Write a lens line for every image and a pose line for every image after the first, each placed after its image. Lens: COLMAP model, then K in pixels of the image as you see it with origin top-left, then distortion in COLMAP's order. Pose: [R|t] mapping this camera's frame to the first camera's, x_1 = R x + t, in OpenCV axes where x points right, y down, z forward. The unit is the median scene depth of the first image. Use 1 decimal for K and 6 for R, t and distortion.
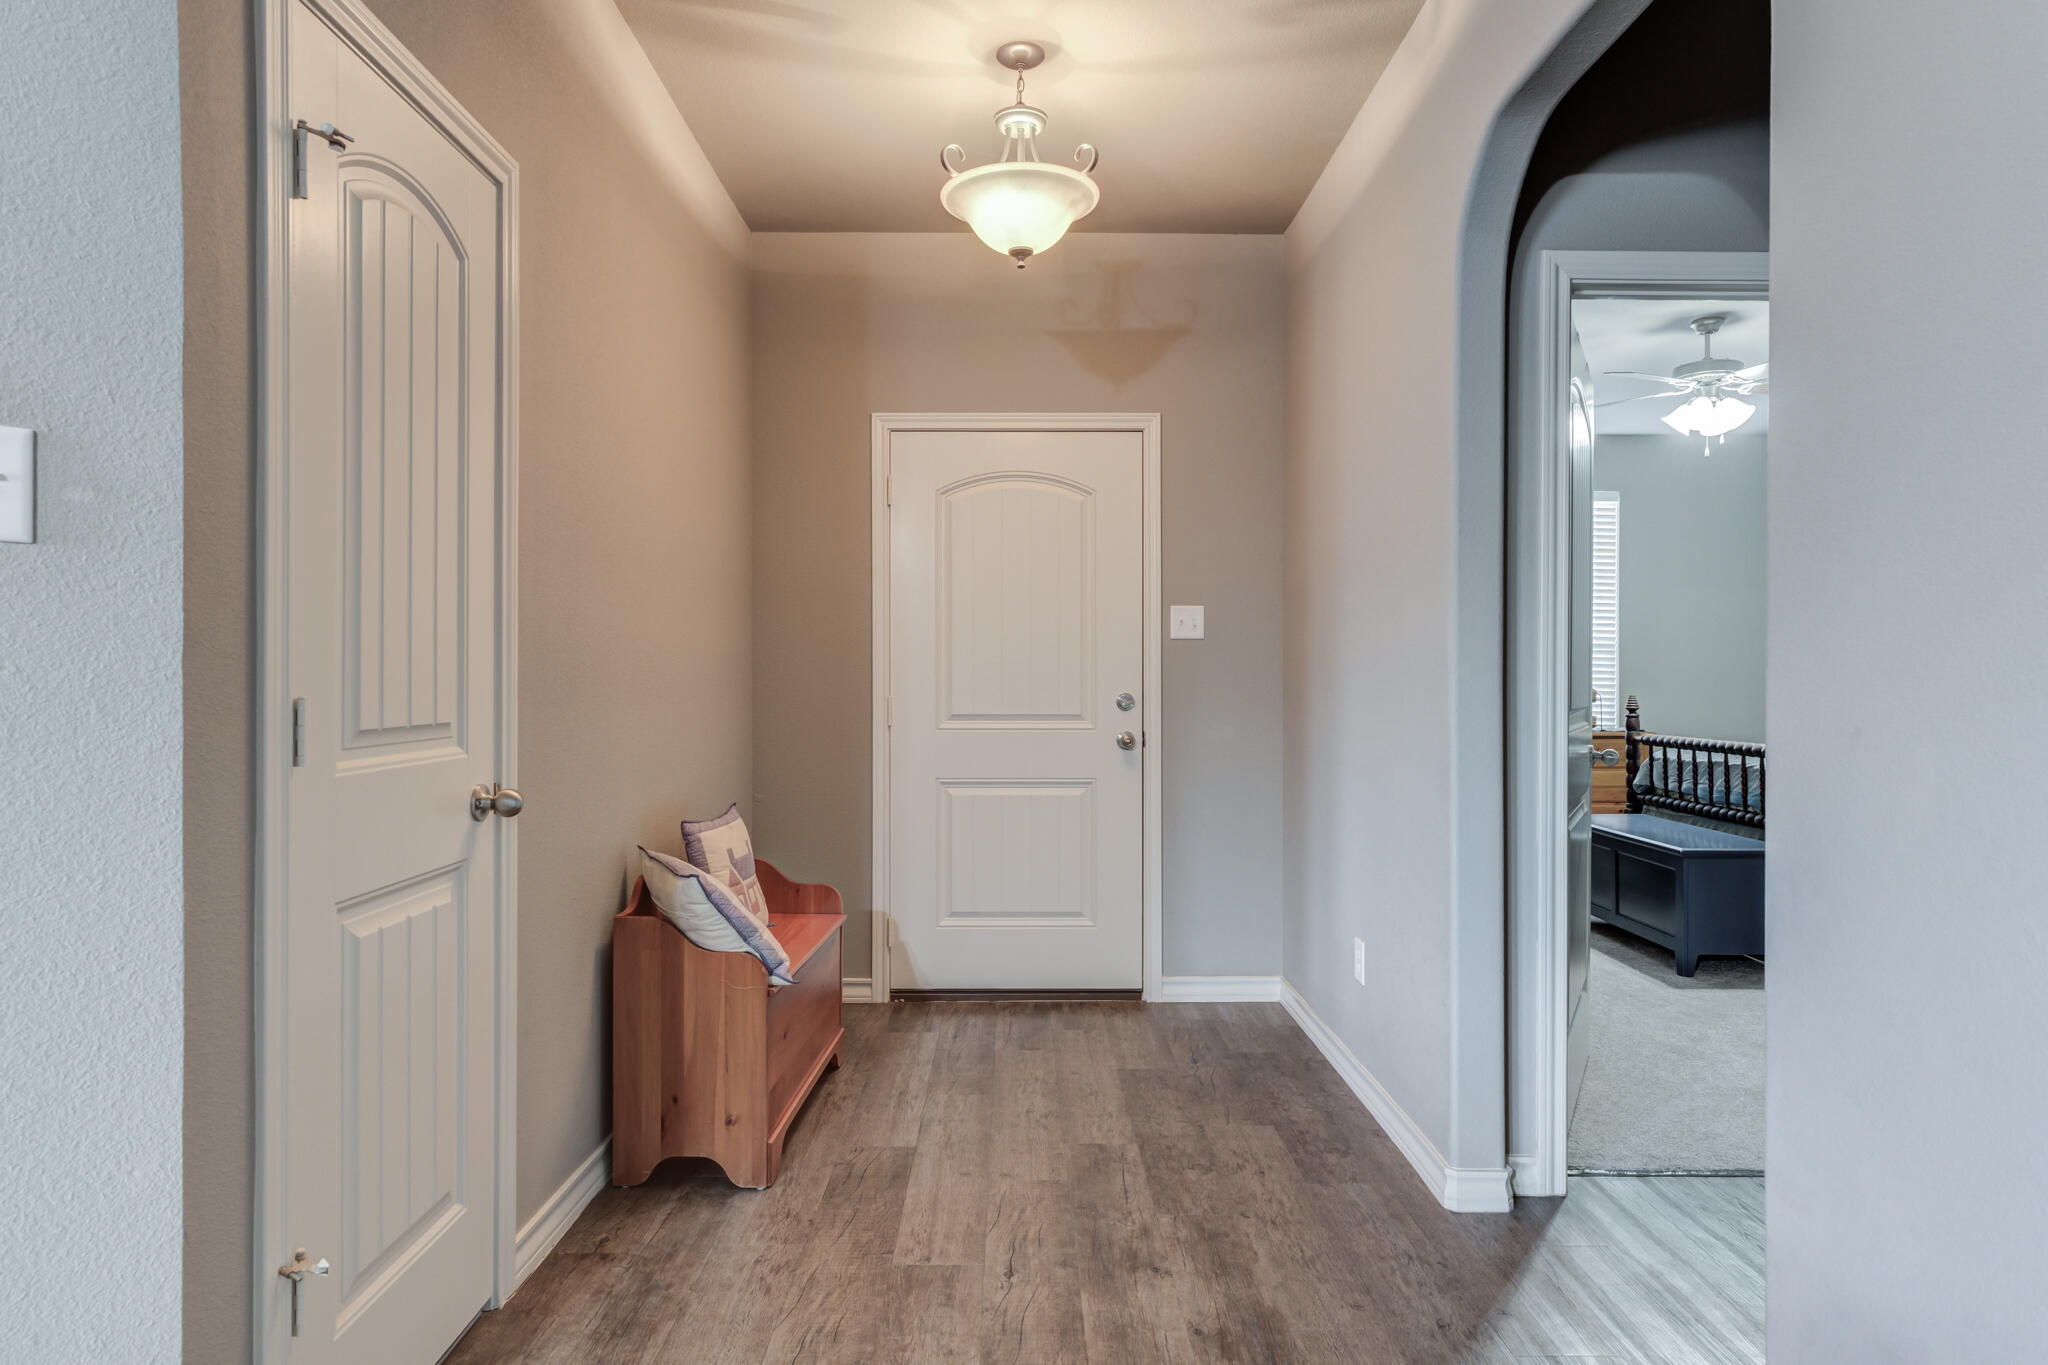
lens RADIAL K [[1172.0, 0, 1021.2], [0, 1172.0, 664.4], [0, 0, 1]] dist [0.006159, 0.000852]
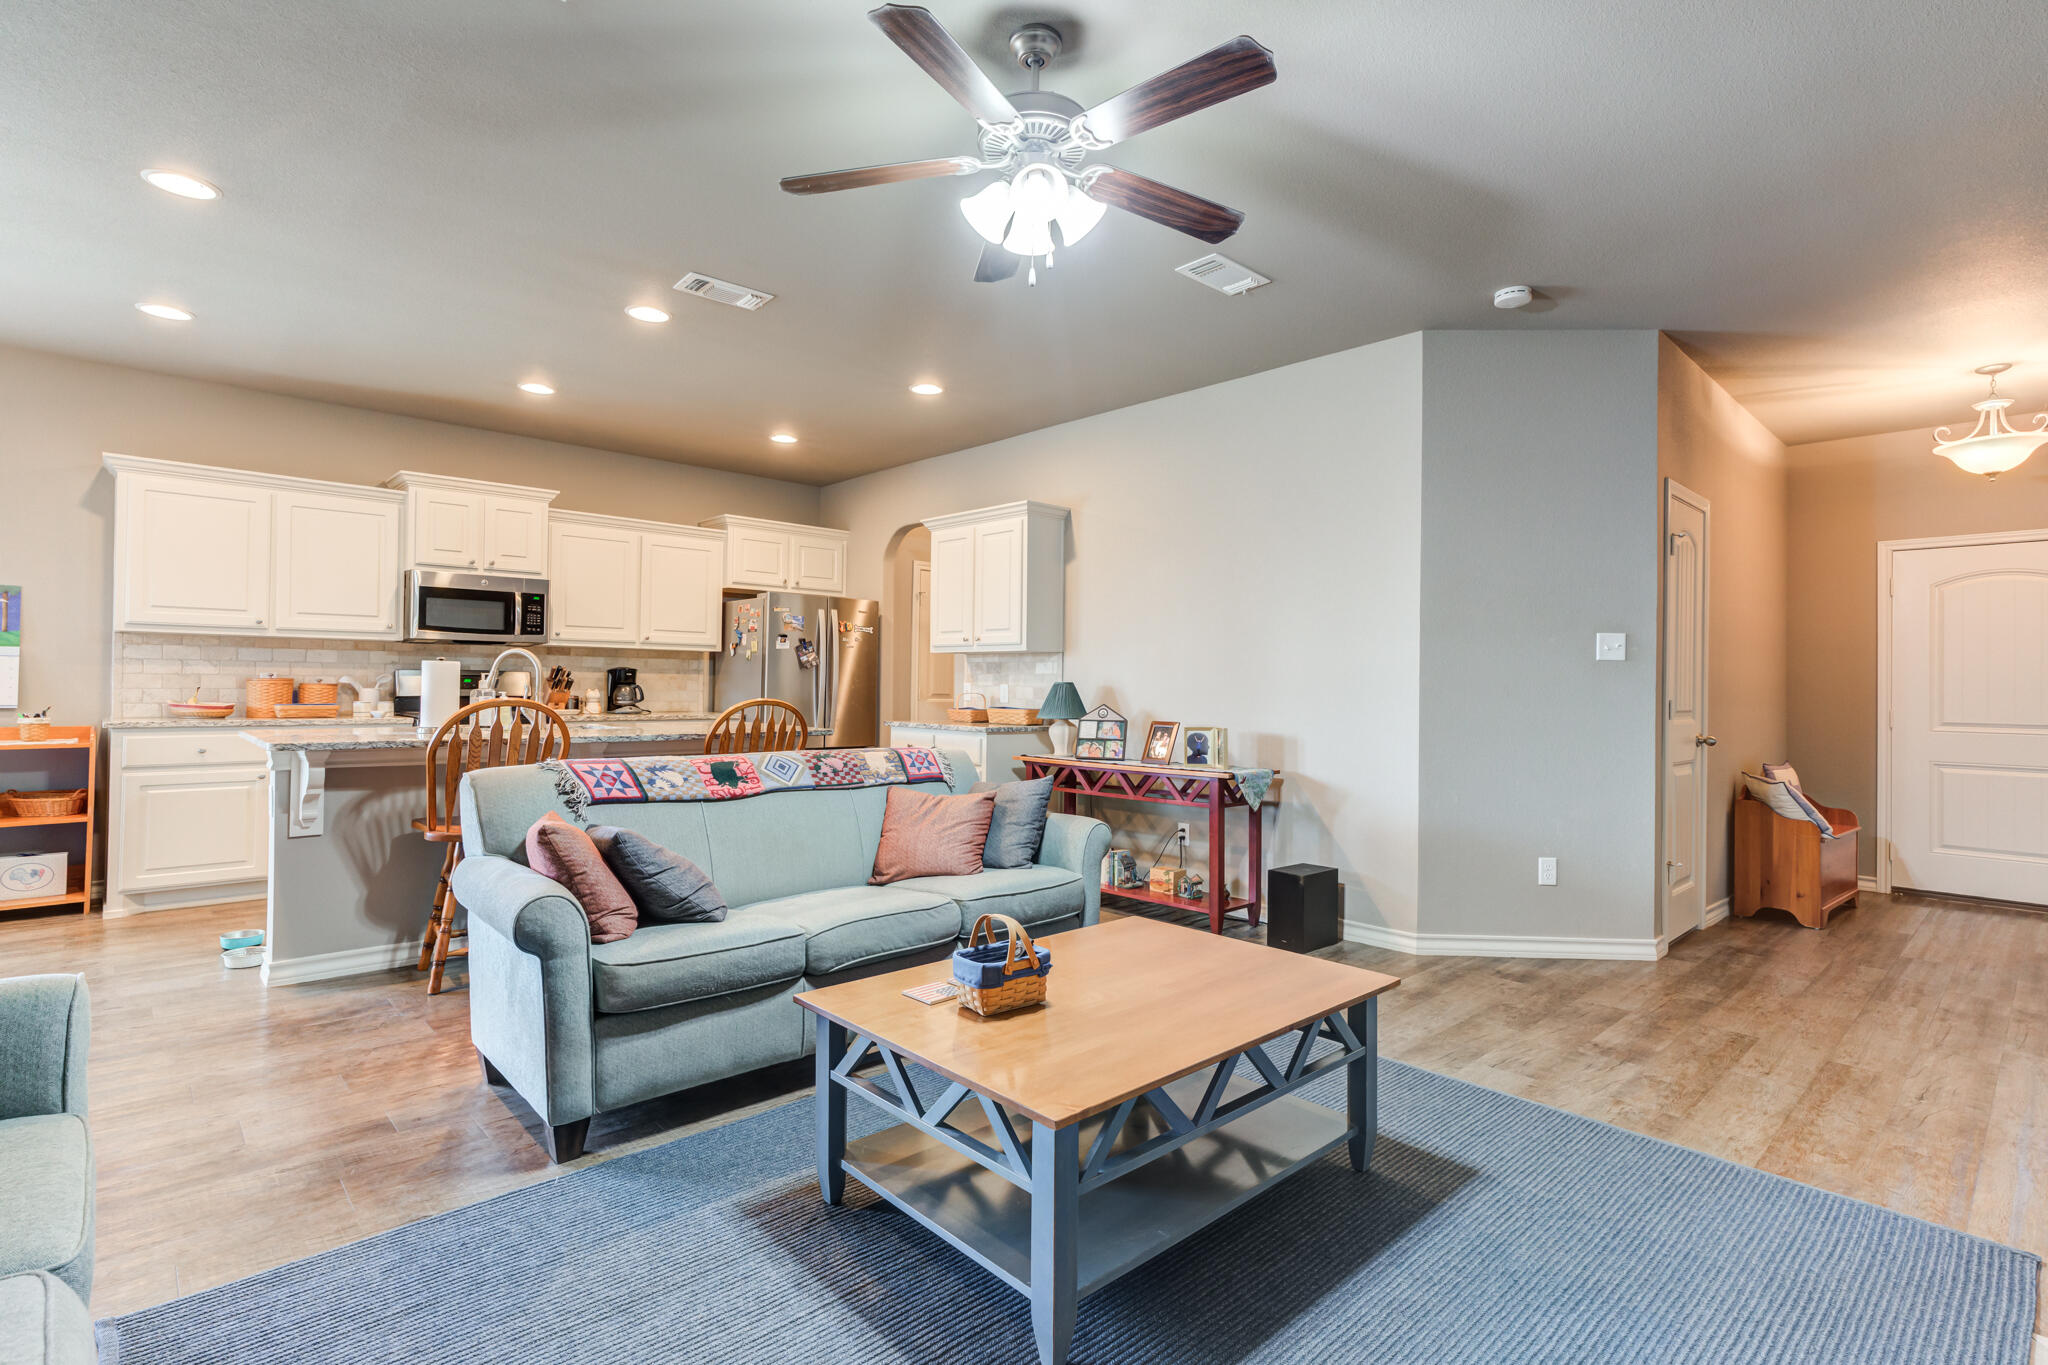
lens RADIAL K [[981.8, 0, 1023.3], [0, 981.8, 674.9], [0, 0, 1]] dist [0.005018, 0.001202]
pose [[0.679607, 0.001075, -0.733575, 0.109245], [-0.007003, 0.999963, -0.005022, -0.008856], [0.733543, 0.008550, 0.679590, -1.202915]]
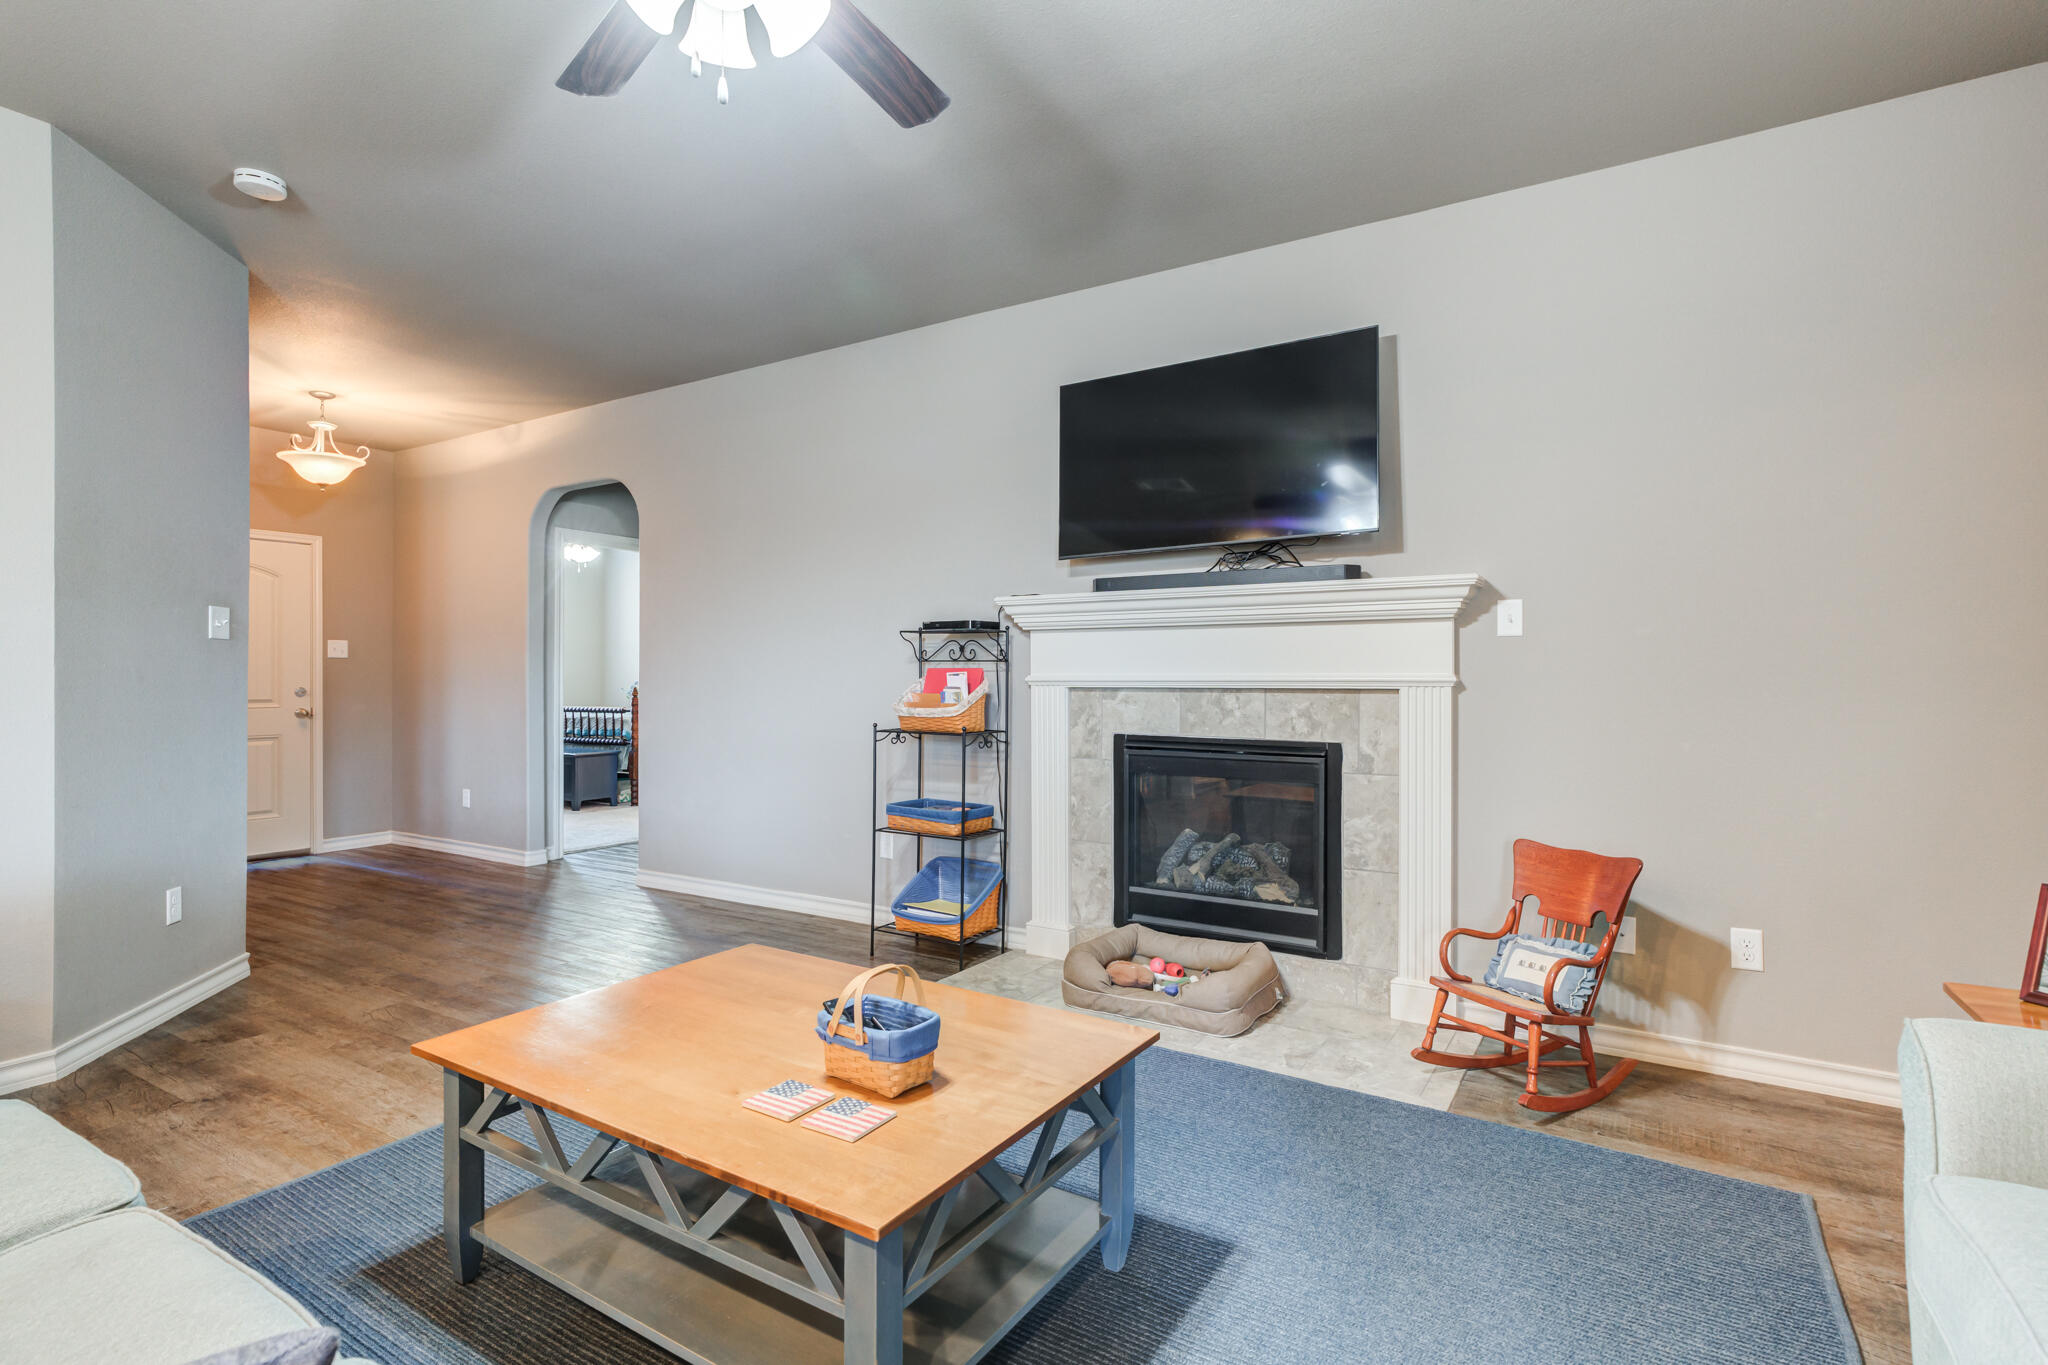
lens RADIAL K [[994.5, 0, 1024.0], [0, 994.5, 682.5], [0, 0, 1]] dist [0.000064, 0.000321]
pose [[0.533316, -0.008906, 0.845869, -0.874226], [-0.004042, 0.999906, 0.013076, -0.010649], [-0.845907, -0.010393, 0.533230, -1.097527]]
